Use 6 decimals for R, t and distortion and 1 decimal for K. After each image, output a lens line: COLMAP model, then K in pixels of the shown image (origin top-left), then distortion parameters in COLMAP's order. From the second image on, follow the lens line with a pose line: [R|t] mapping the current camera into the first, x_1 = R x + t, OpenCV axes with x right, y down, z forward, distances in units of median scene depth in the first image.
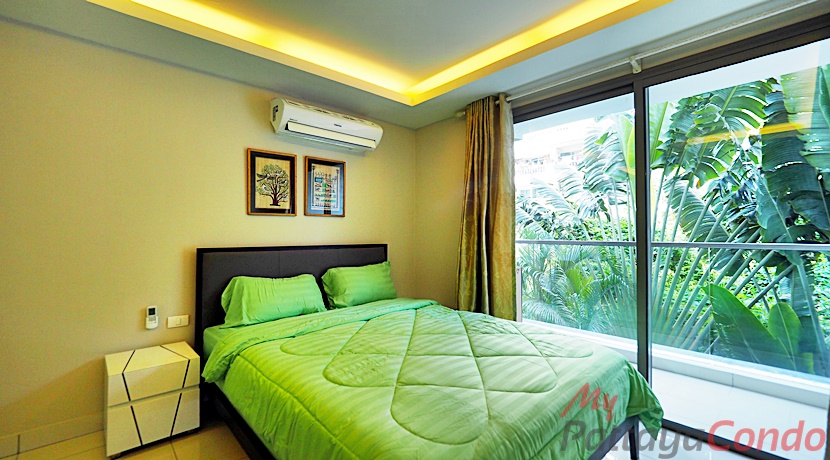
lens RADIAL K [[353.1, 0, 415.0], [0, 353.1, 230.0], [0, 0, 1]] dist [-0.000728, -0.000109]
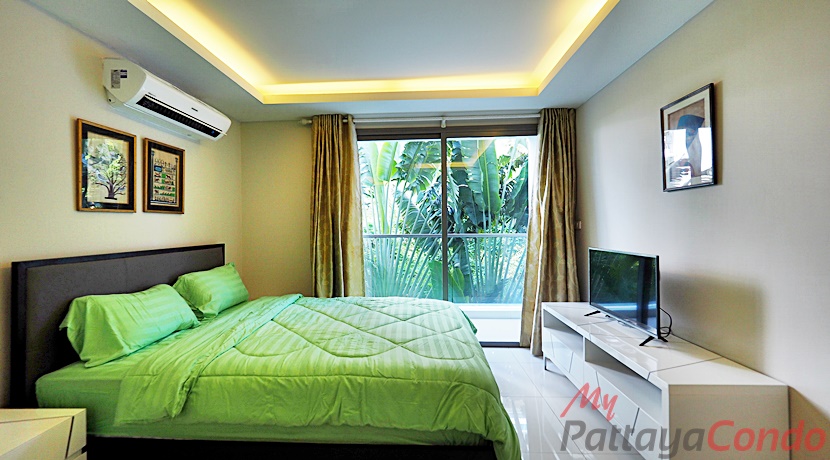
lens RADIAL K [[342.8, 0, 415.0], [0, 342.8, 230.0], [0, 0, 1]] dist [-0.001283, -0.000302]
pose [[0.694578, -0.015422, 0.719252, -0.451421], [0.001978, 0.999807, 0.019527, -0.015048], [-0.719415, -0.012140, 0.694475, 0.020151]]
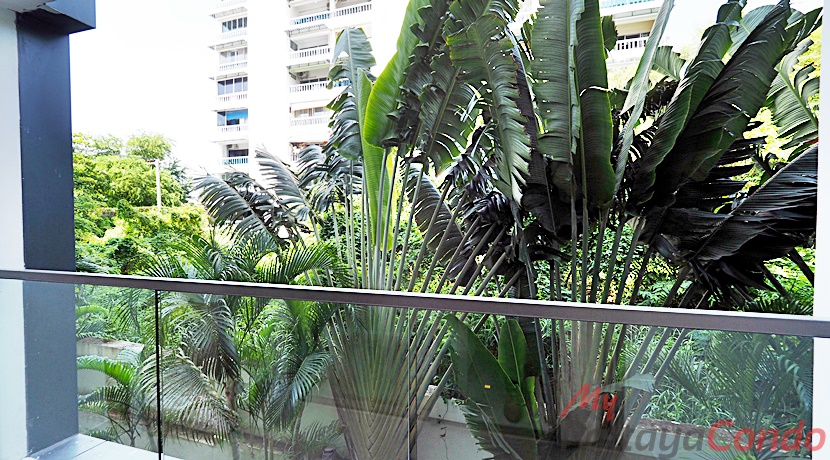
lens RADIAL K [[342.8, 0, 415.0], [0, 342.8, 230.0], [0, 0, 1]] dist [-0.001283, -0.000302]
pose [[0.846685, -0.015044, 0.531881, 0.732338], [-0.002077, 0.999499, 0.031575, -0.043993], [-0.532090, -0.027839, 0.846230, 0.762220]]
